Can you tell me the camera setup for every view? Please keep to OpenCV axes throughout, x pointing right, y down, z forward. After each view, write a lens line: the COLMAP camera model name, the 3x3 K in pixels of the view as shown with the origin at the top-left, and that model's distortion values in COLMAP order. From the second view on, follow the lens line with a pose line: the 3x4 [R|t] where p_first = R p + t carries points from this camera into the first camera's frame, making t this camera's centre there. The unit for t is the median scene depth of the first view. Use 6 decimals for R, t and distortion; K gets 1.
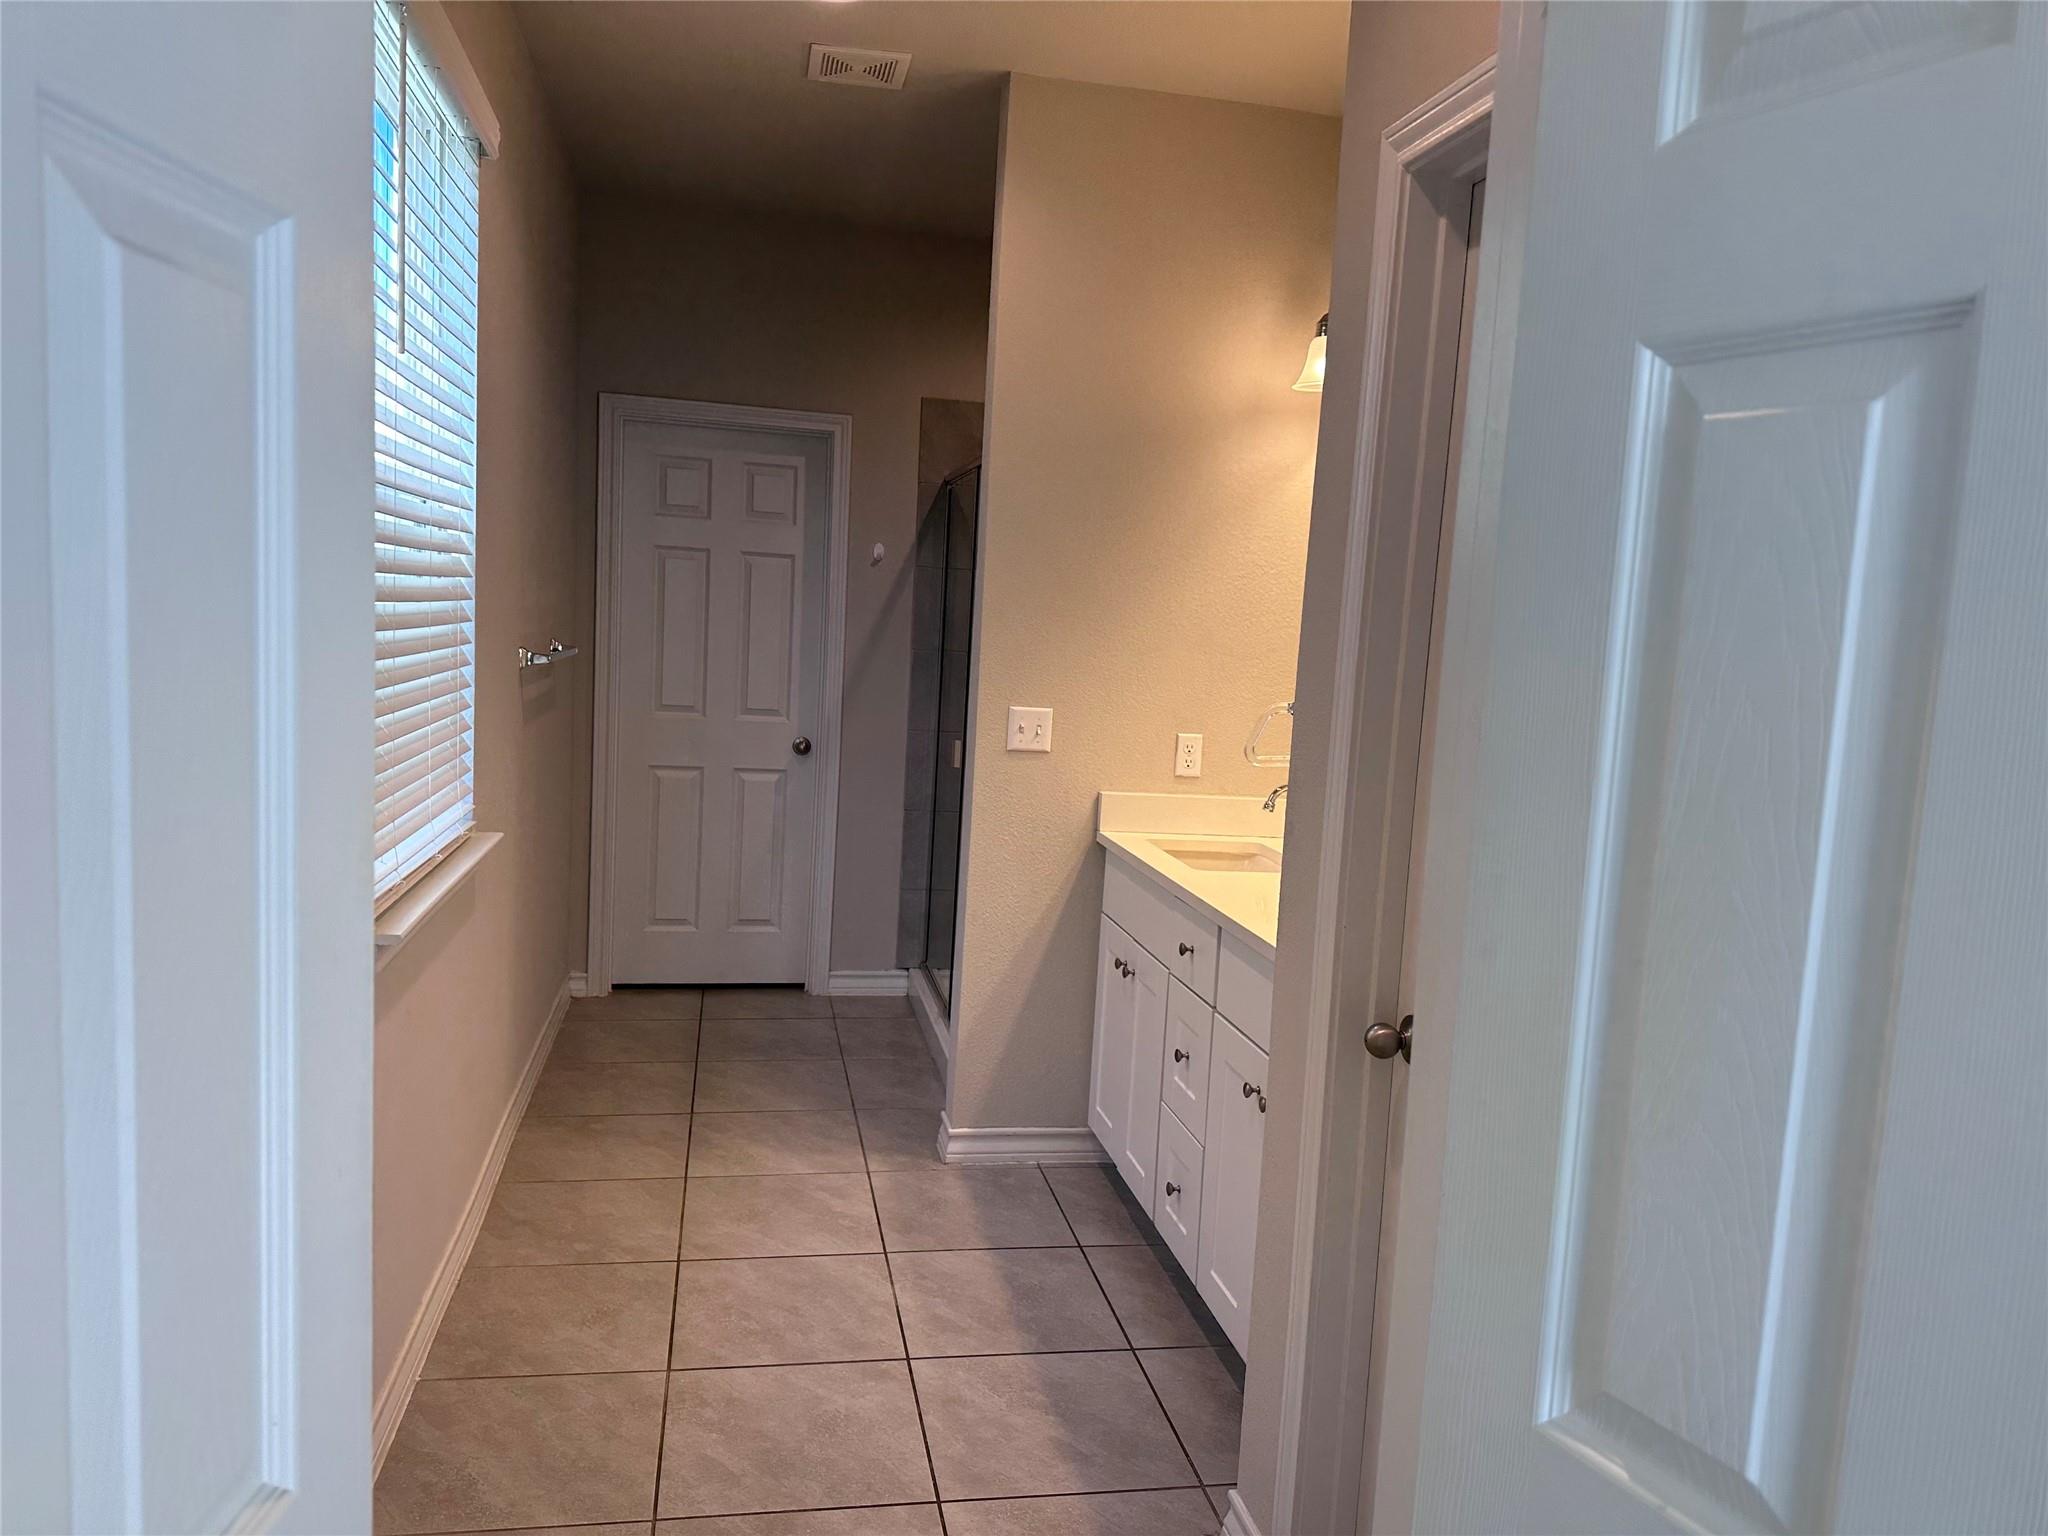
lens RADIAL K [[1413.9, 0, 1024.0], [0, 1413.9, 768.0], [0, 0, 1]] dist [-0.007848, -0.006084]
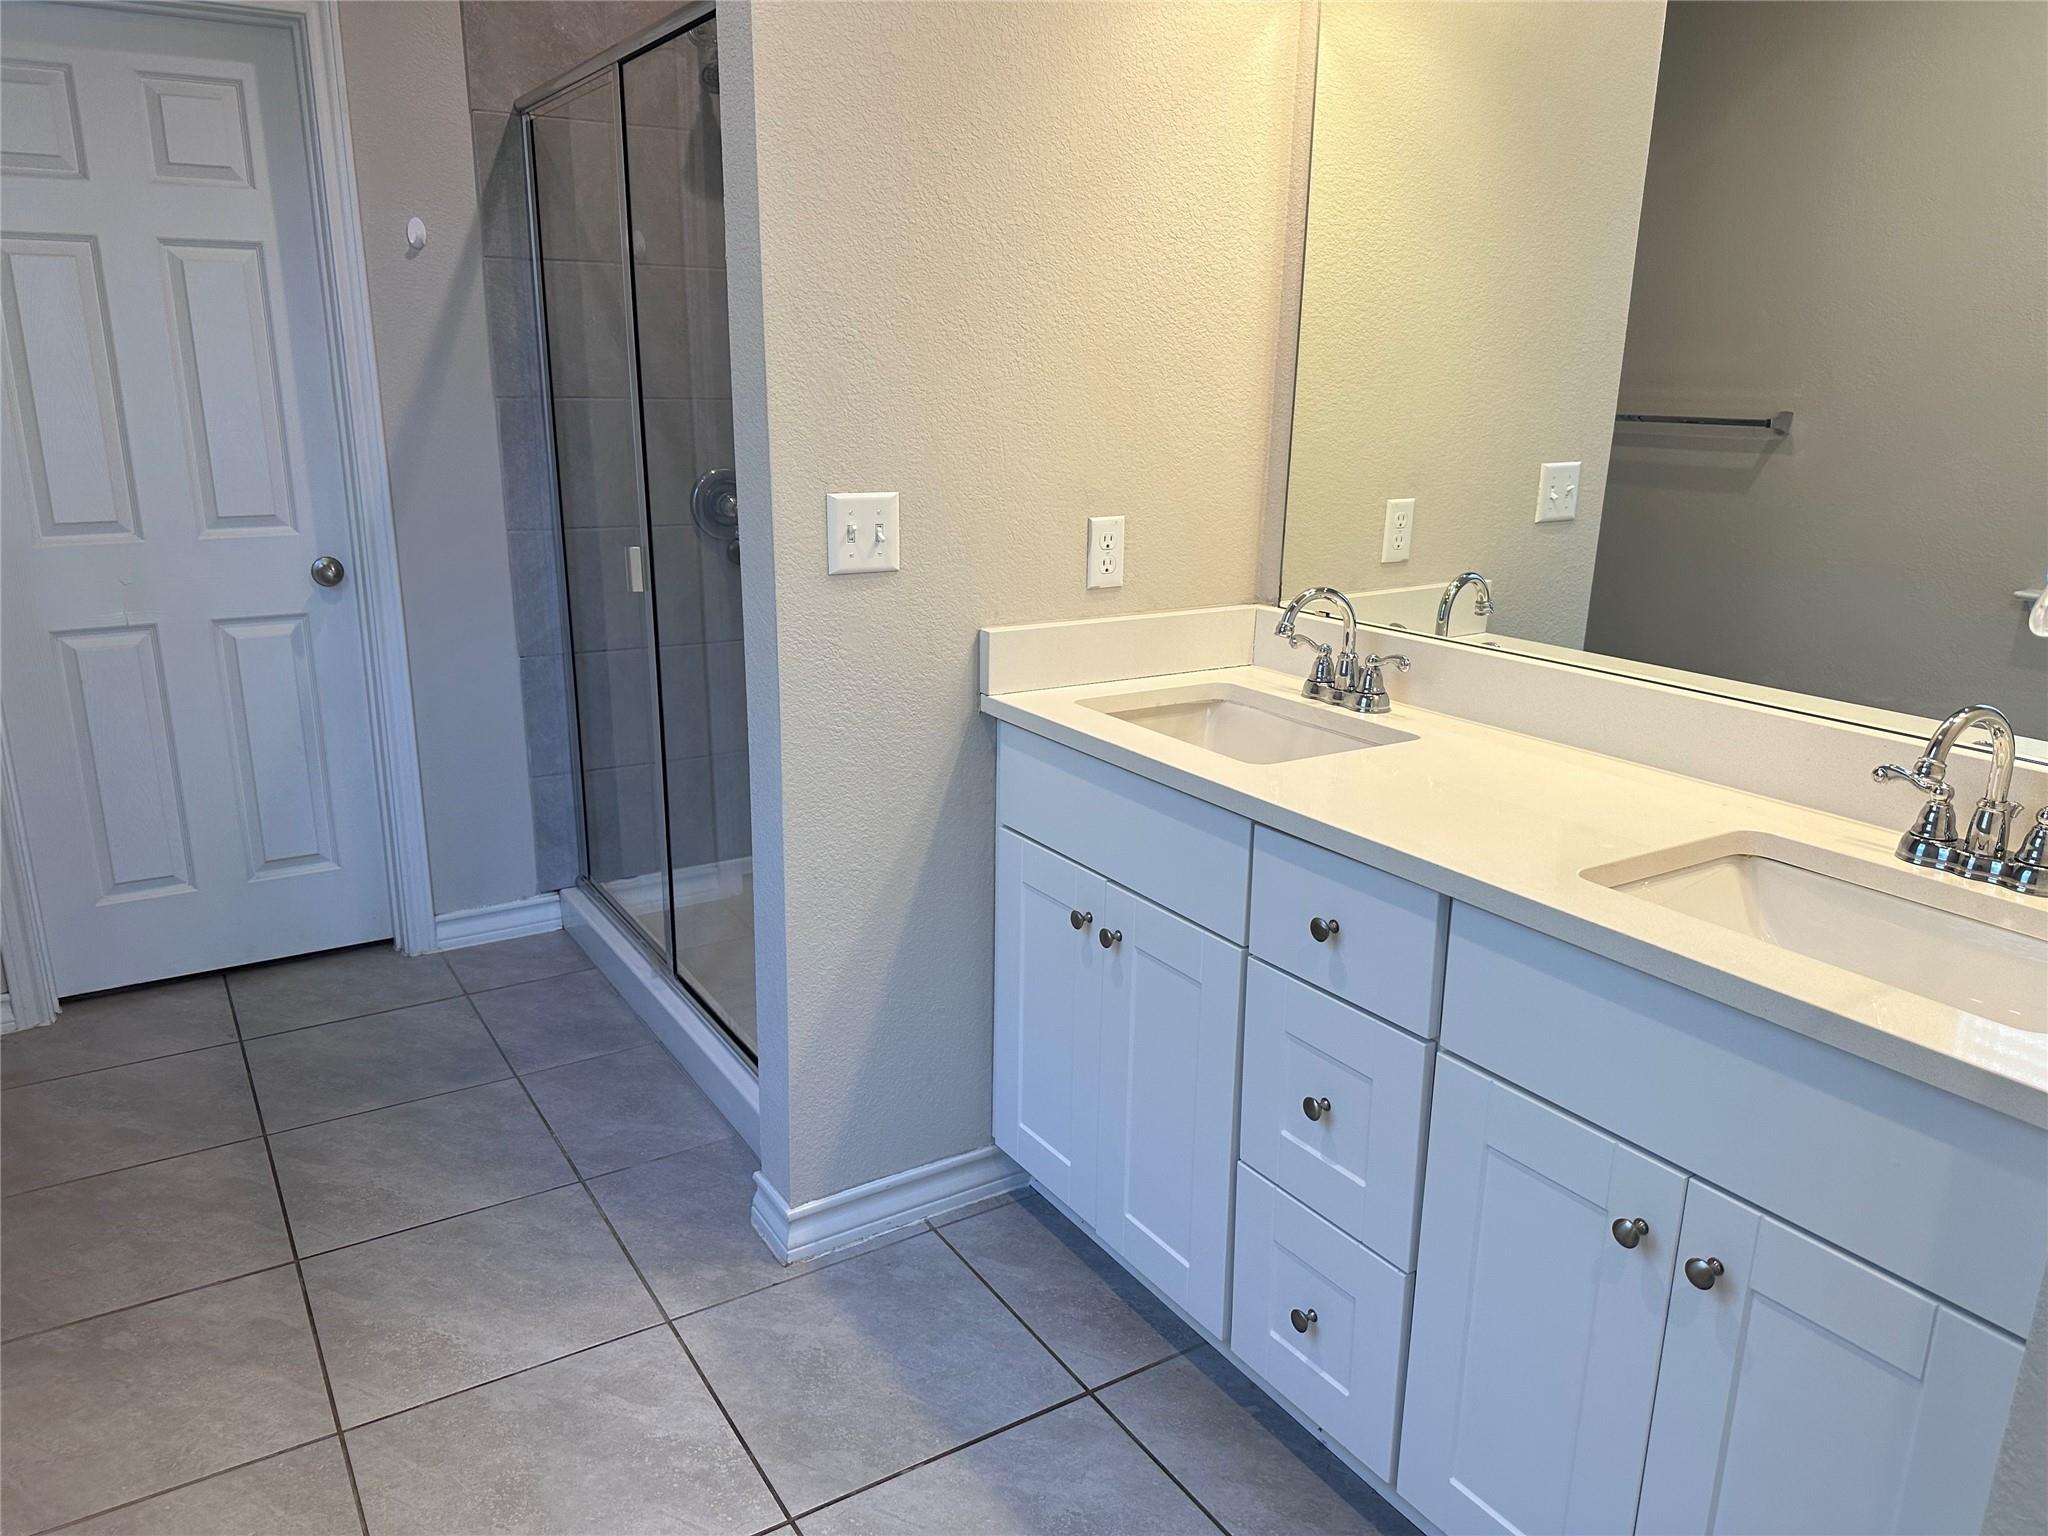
lens RADIAL K [[1437.7, 0, 1024.2], [0, 1437.7, 785.0], [0, 0, 1]] dist [0.020060, -0.048253]
pose [[0.931051, -0.144464, 0.335072, -0.132400], [0.078419, 0.976051, 0.202918, -0.037686], [-0.356362, -0.162651, 0.920082, 0.406893]]
